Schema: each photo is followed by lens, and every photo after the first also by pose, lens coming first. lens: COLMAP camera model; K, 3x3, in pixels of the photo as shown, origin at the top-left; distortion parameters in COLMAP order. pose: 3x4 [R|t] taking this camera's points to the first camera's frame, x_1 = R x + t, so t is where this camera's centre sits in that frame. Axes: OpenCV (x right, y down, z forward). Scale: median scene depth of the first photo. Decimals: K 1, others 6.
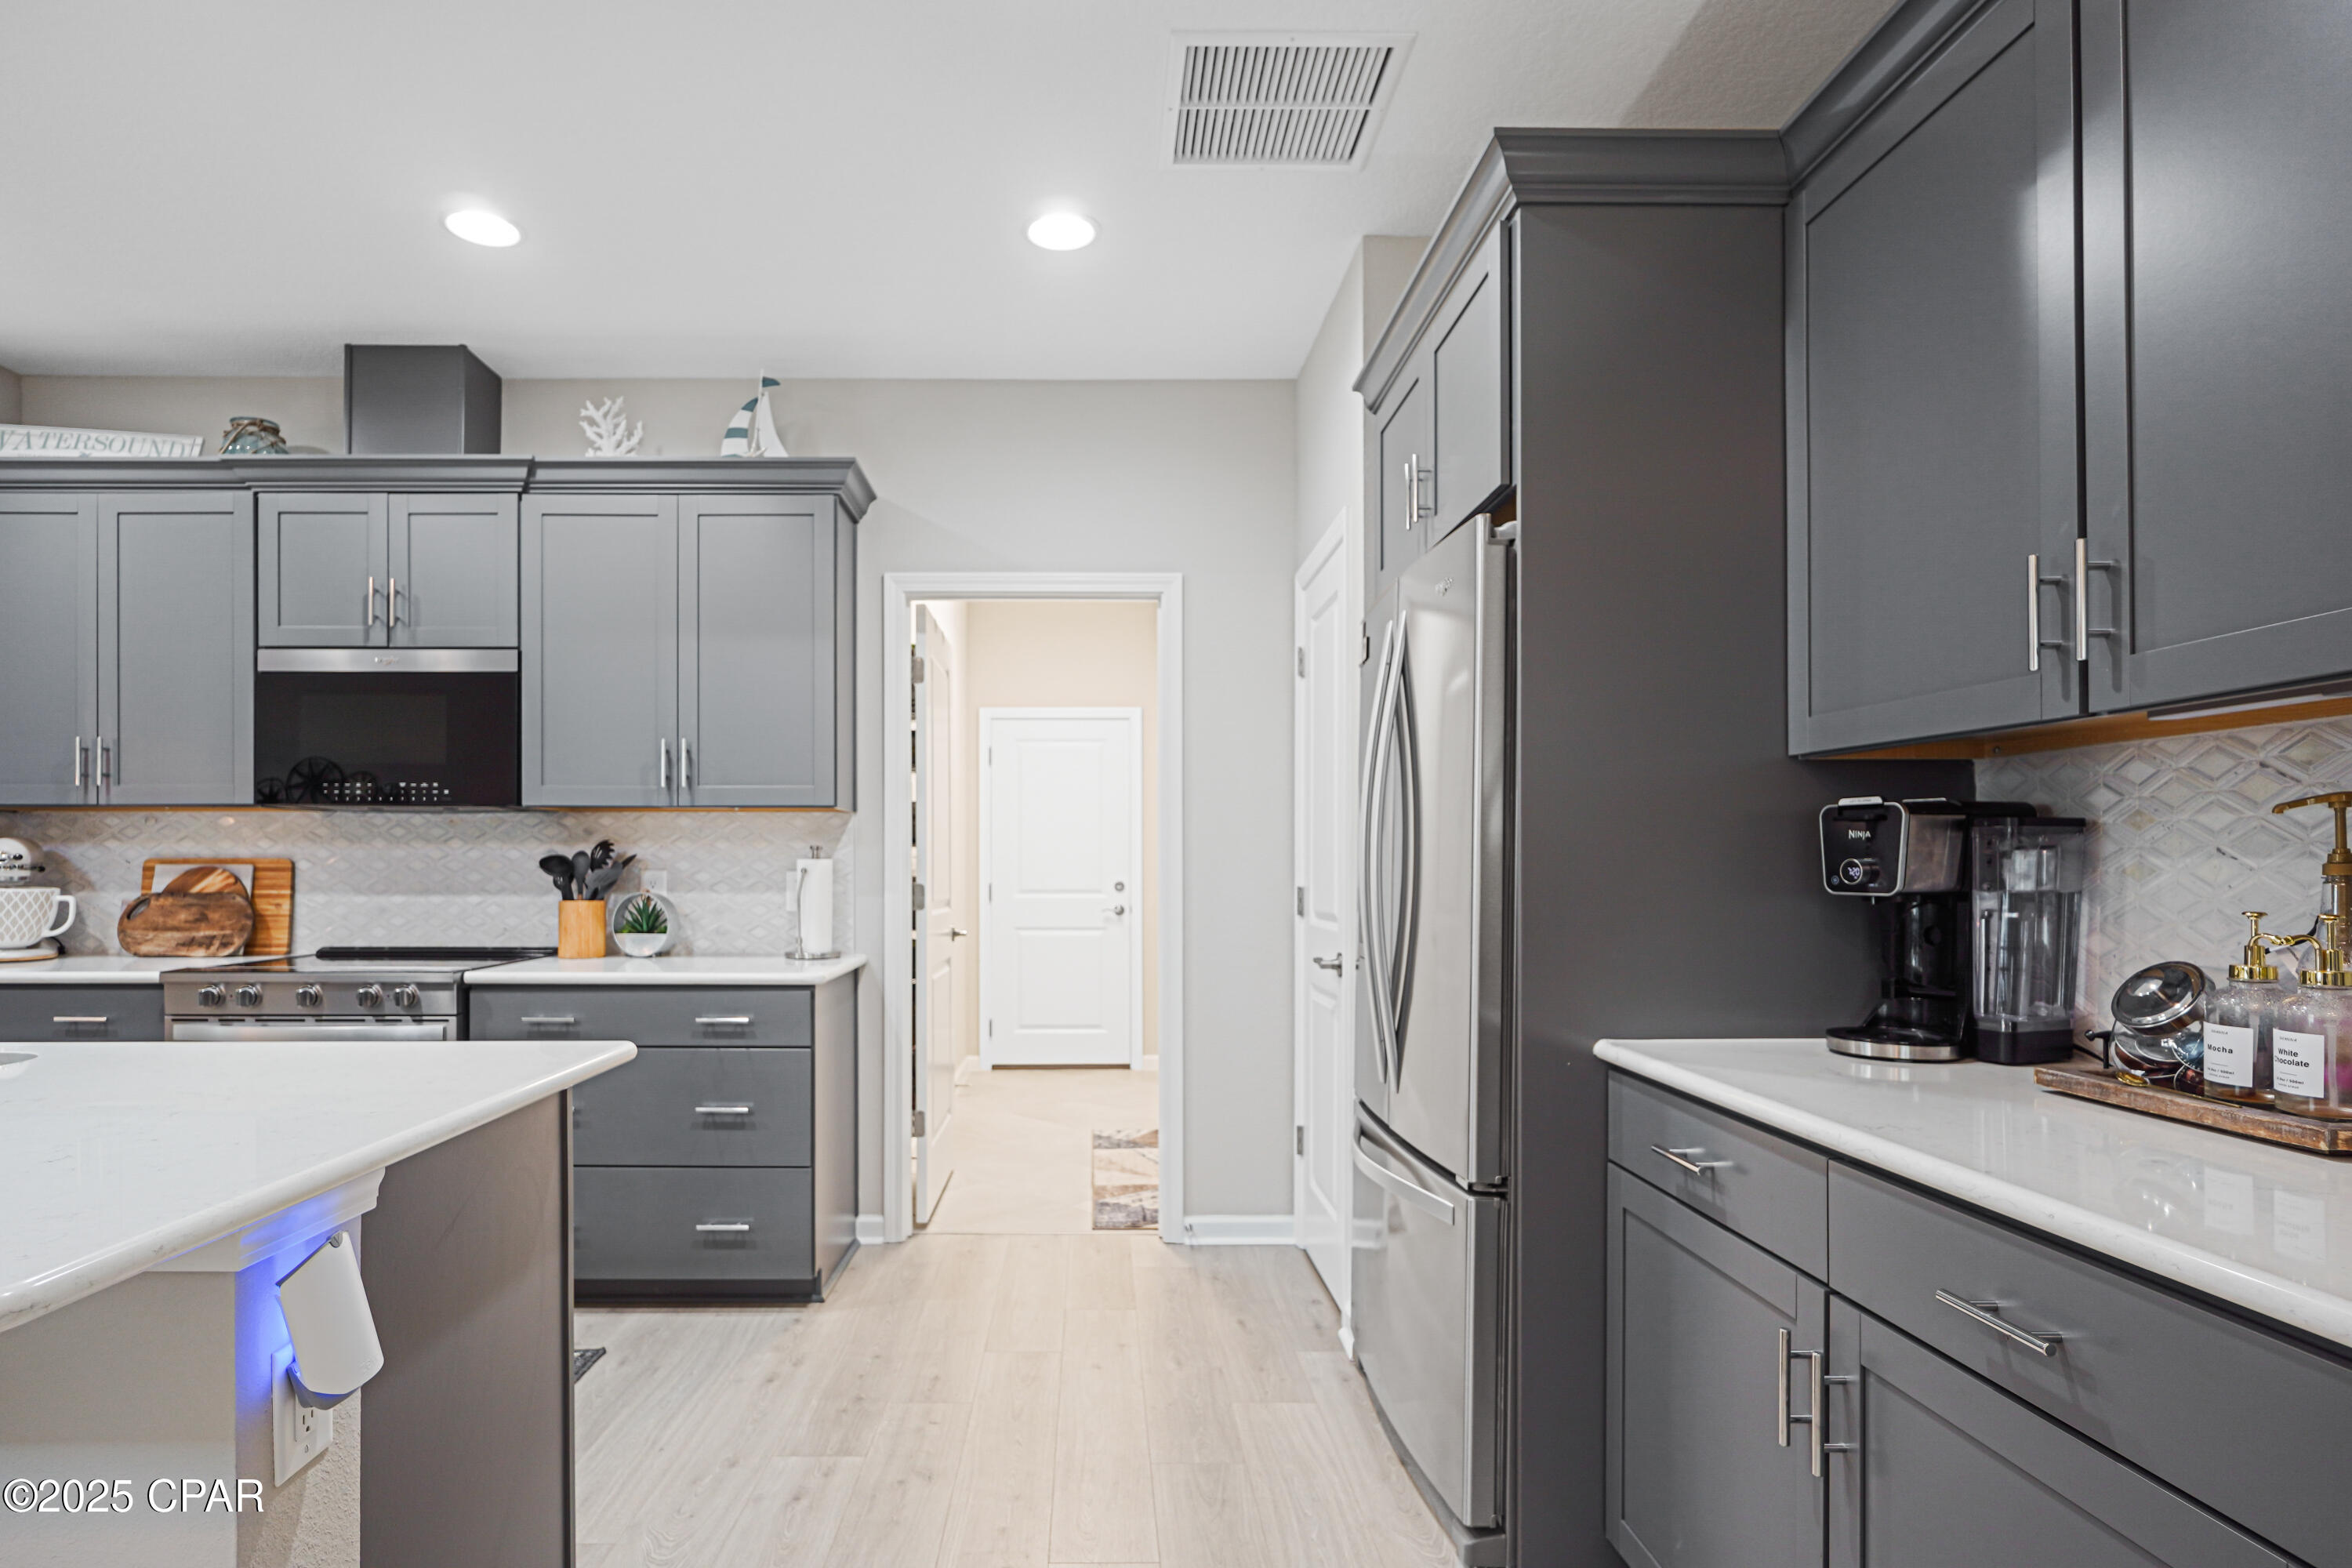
lens RADIAL K [[1208.9, 0, 1101.8], [0, 1208.9, 862.0], [0, 0, 1]] dist [-0.013297, 0.004490]
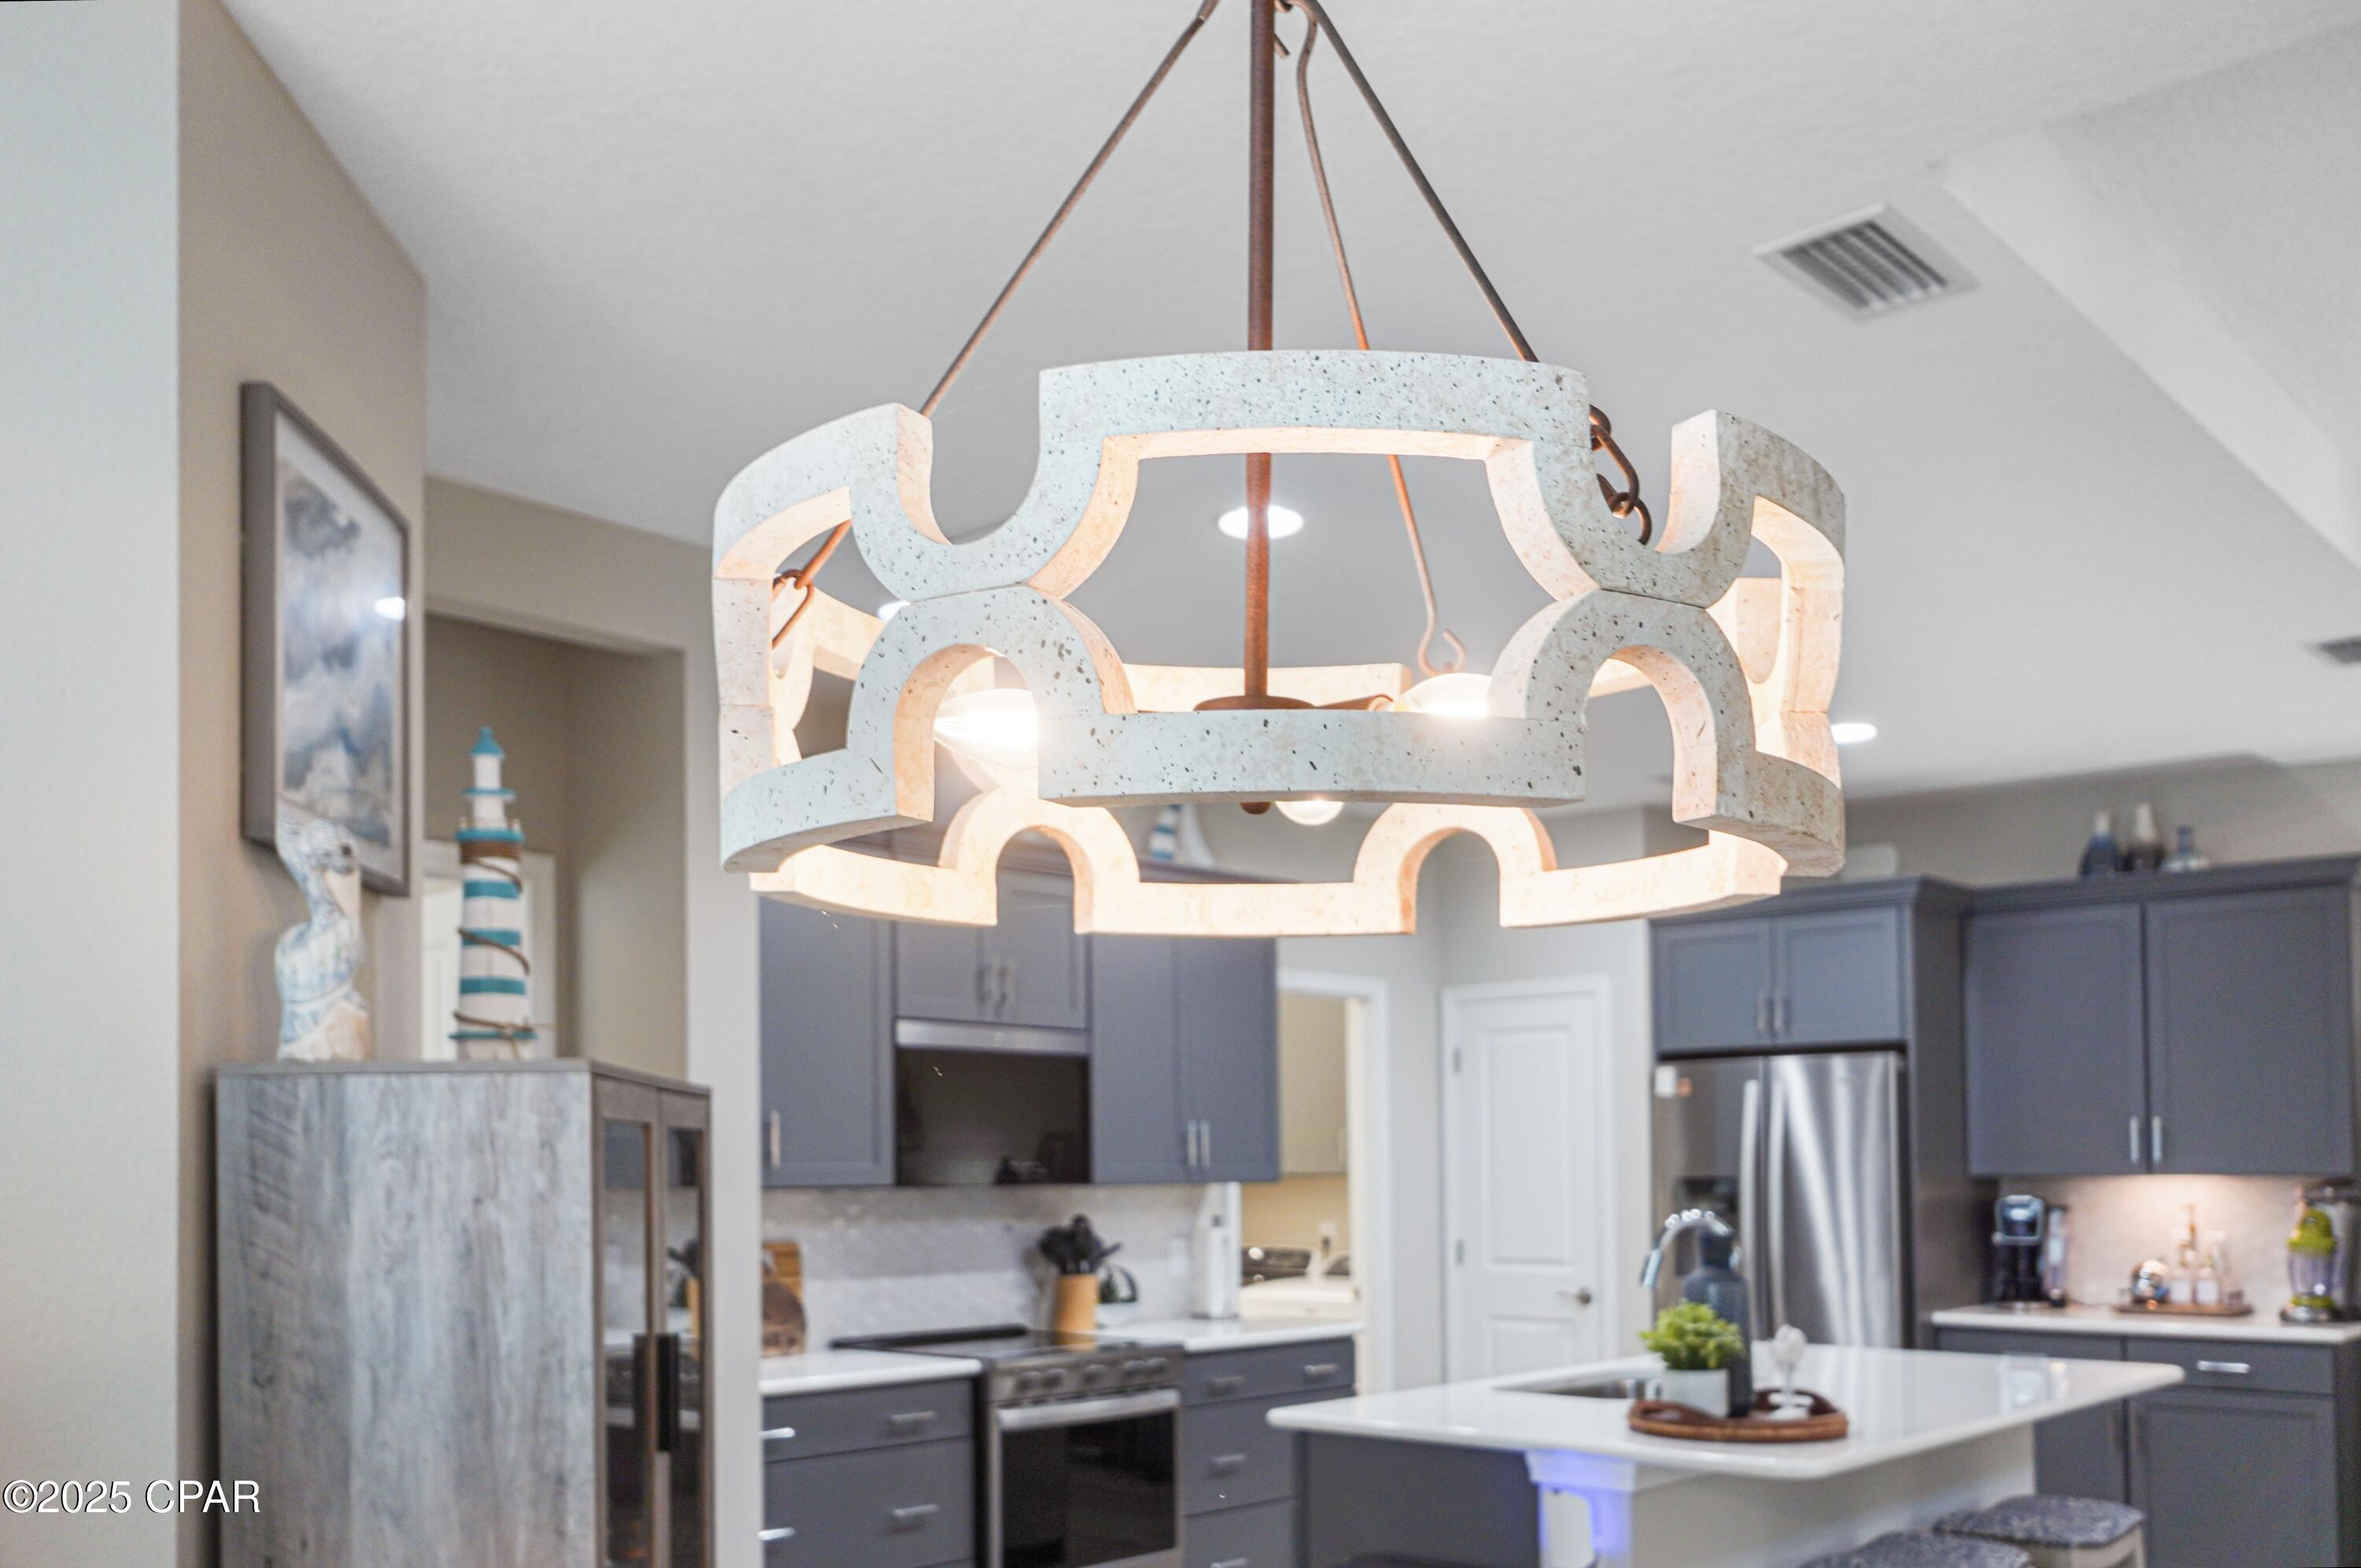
lens RADIAL K [[2088.7, 0, 1159.6], [0, 2088.7, 1085.4], [0, 0, 1]] dist [-0.002814, -0.005688]
pose [[0.676333, 0.025240, 0.736164, -1.769307], [0.003533, 0.999290, -0.037508, -0.064391], [-0.736588, 0.027969, 0.675763, -0.250233]]
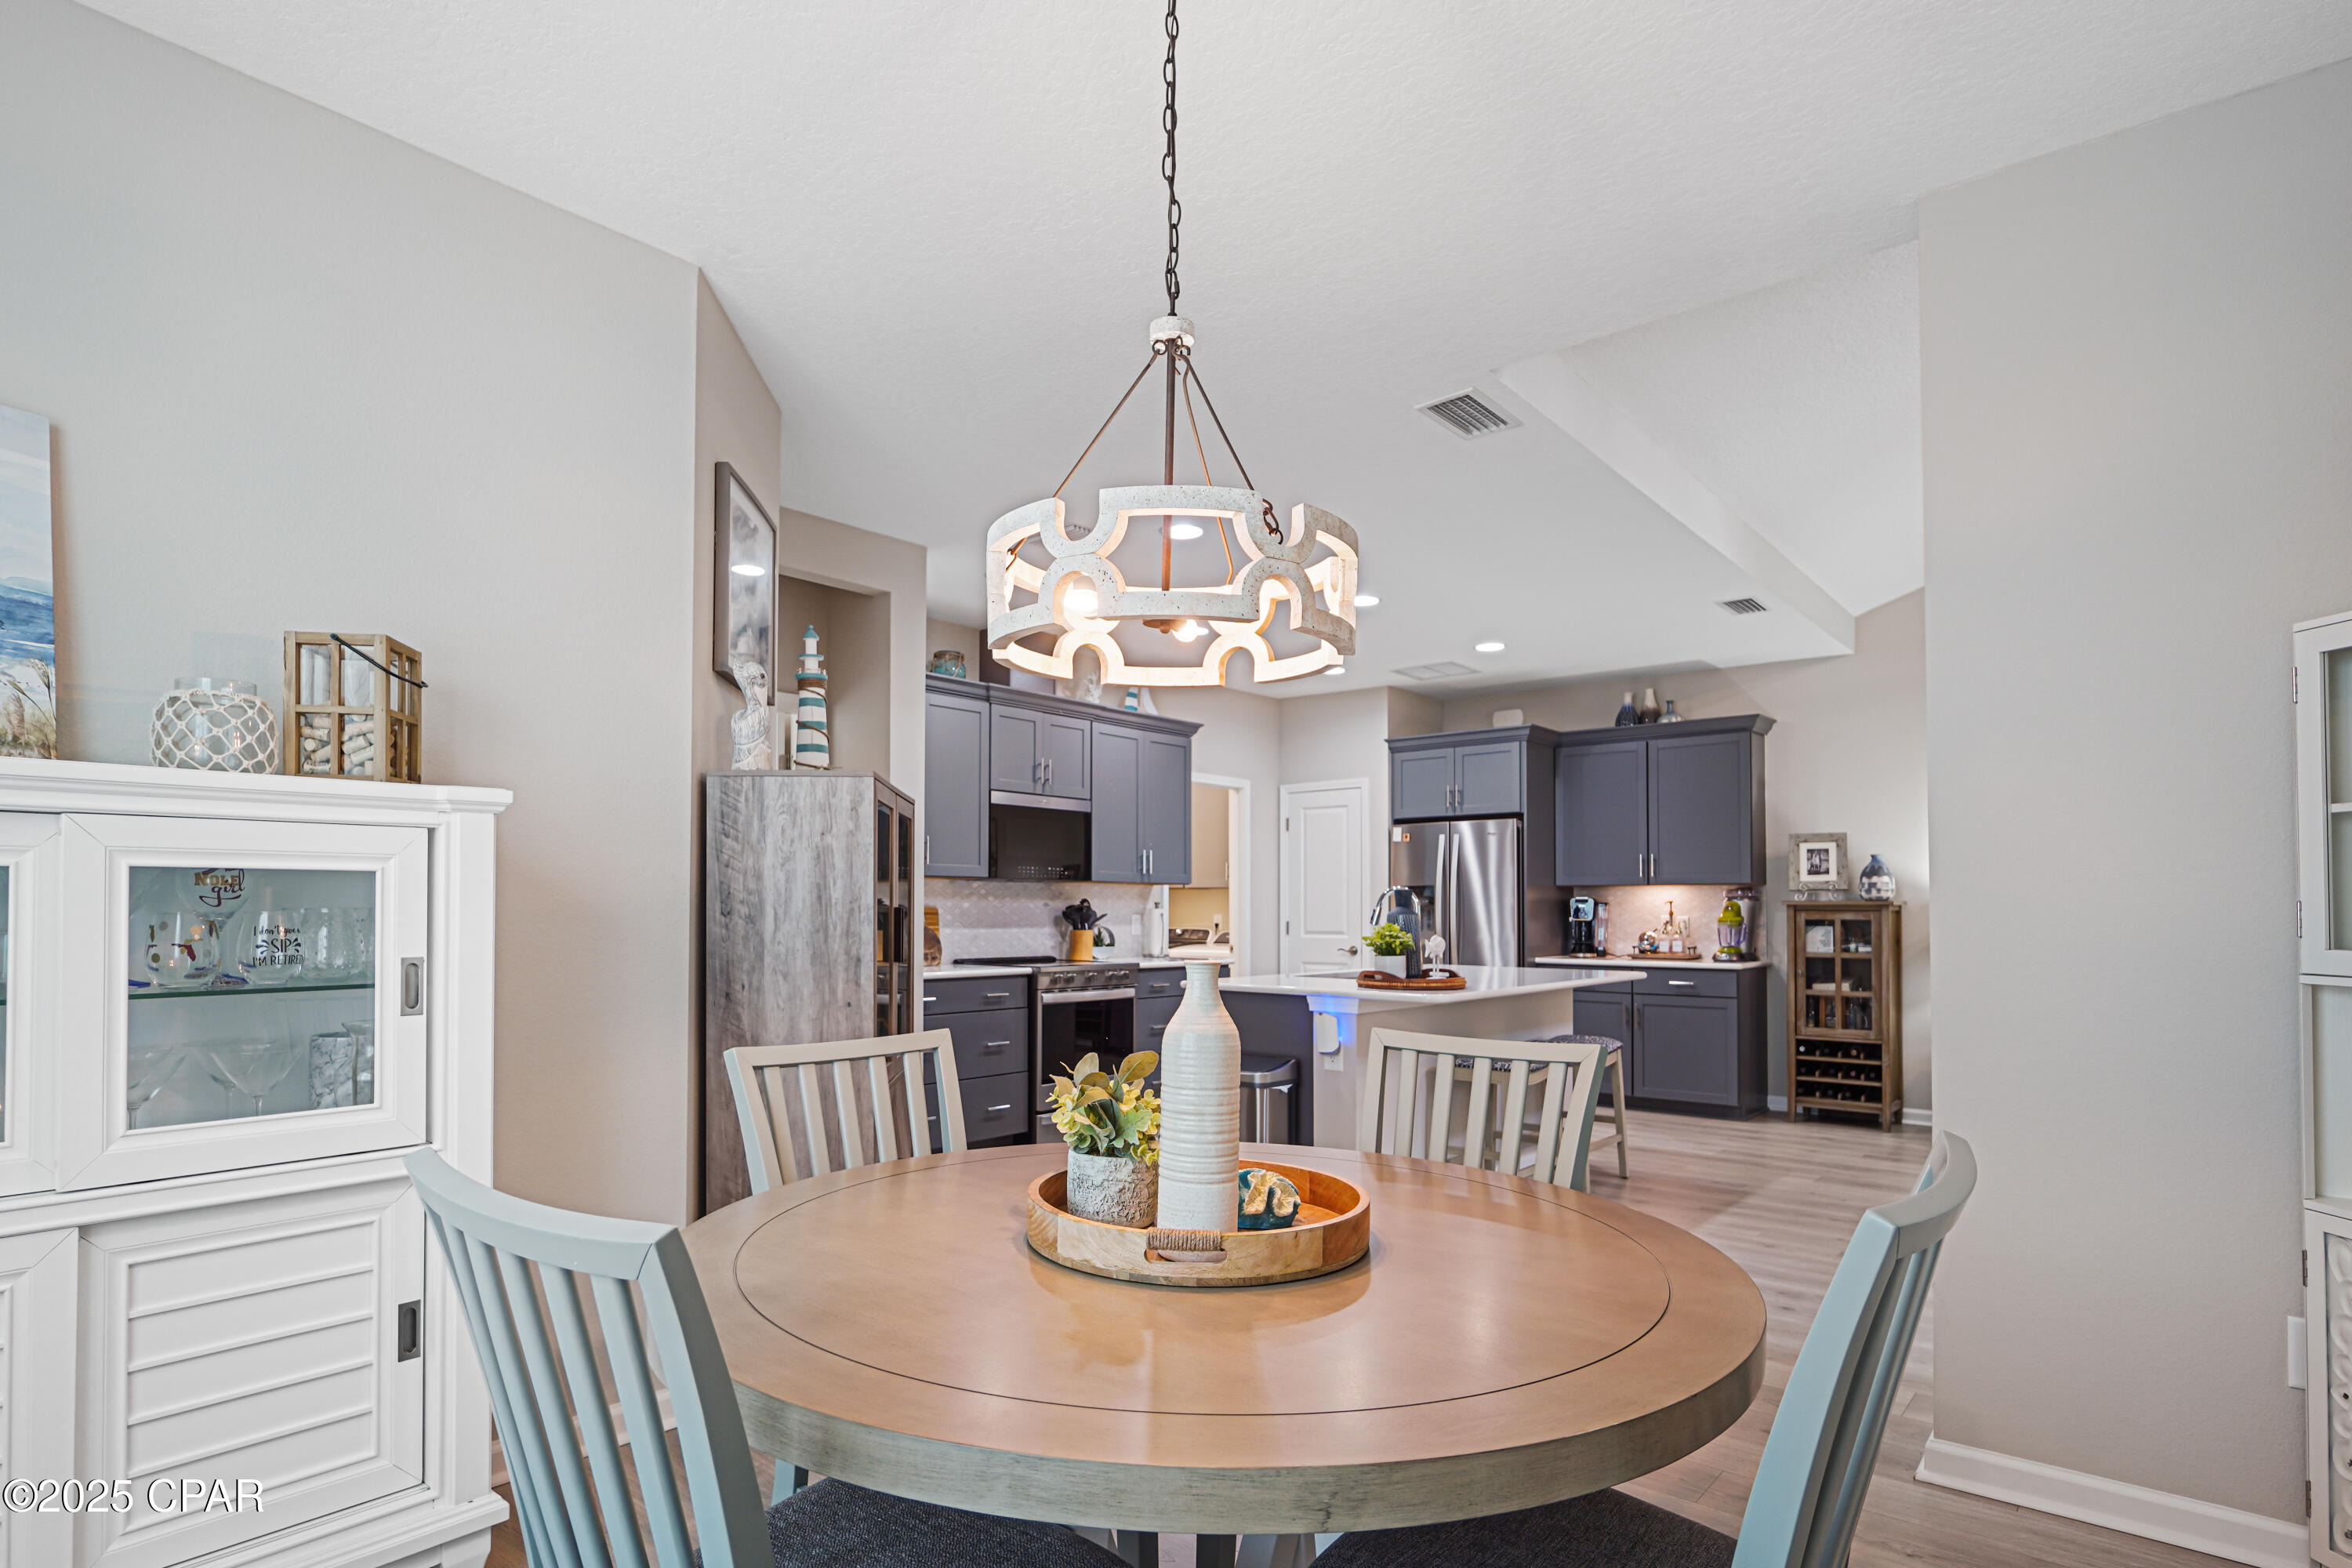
lens RADIAL K [[1226.2, 0, 1149.1], [0, 1226.2, 883.4], [0, 0, 1]] dist [-0.014193, 0.002890]
pose [[0.661761, 0.018577, 0.749485, -1.919593], [-0.005437, 0.999786, -0.019980, -0.003545], [-0.749696, 0.009147, 0.661720, -0.385207]]
